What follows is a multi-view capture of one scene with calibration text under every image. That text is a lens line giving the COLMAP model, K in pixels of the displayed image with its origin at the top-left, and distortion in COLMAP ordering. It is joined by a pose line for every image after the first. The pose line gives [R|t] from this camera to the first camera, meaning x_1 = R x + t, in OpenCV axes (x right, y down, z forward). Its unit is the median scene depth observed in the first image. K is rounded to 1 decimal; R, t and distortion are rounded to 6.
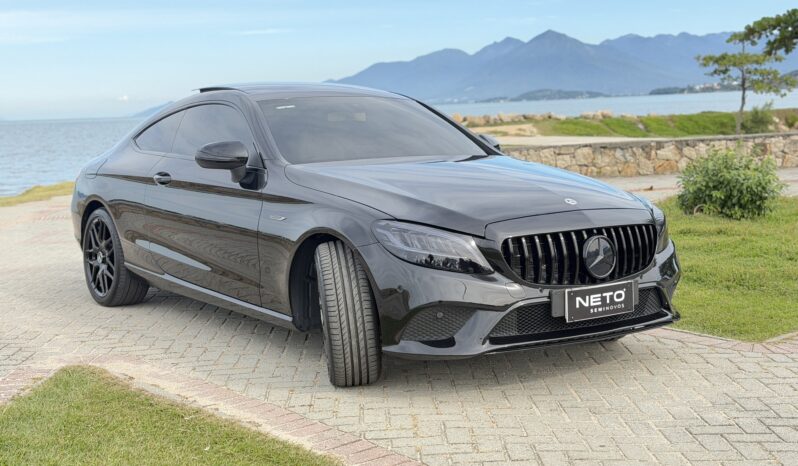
lens RADIAL K [[1153.6, 0, 396.9], [0, 1153.6, 231.7], [0, 0, 1]] dist [0.138372, 0.000000]
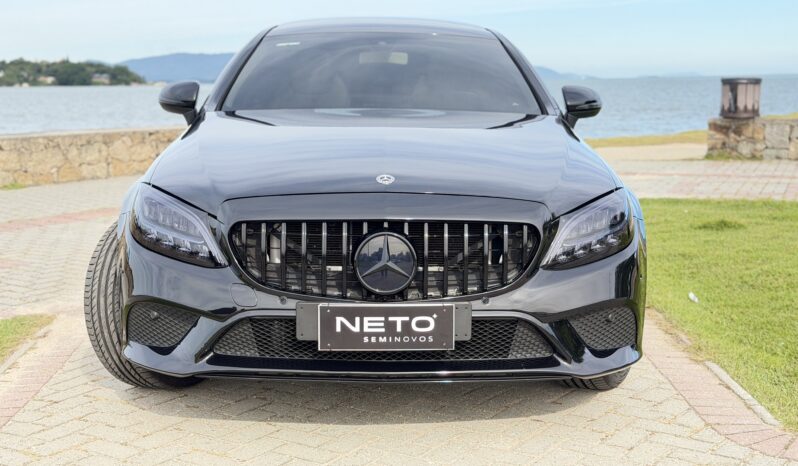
lens RADIAL K [[1153.6, 0, 399.1], [0, 1153.6, 232.8], [0, 0, 1]] dist [0.138372, 0.000000]
pose [[0.824548, 0.101701, -0.556576, 0.547213], [-0.080026, 0.994786, 0.063217, -0.038850], [0.560104, -0.007585, 0.828388, 0.432764]]
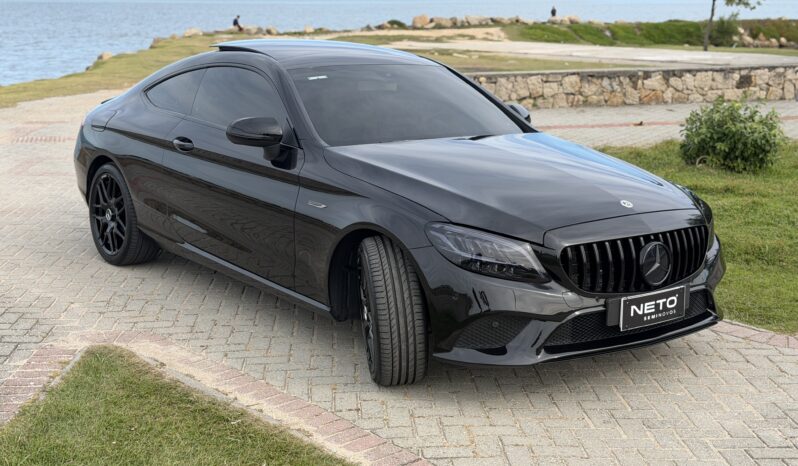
lens RADIAL K [[1153.6, 0, 407.7], [0, 1153.6, 240.9], [0, 0, 1]] dist [0.138372, 0.000000]
pose [[0.998290, 0.025302, 0.052695, -0.084088], [-0.030492, 0.994506, 0.100139, -0.087277], [-0.049871, -0.101574, 0.993577, 0.038977]]
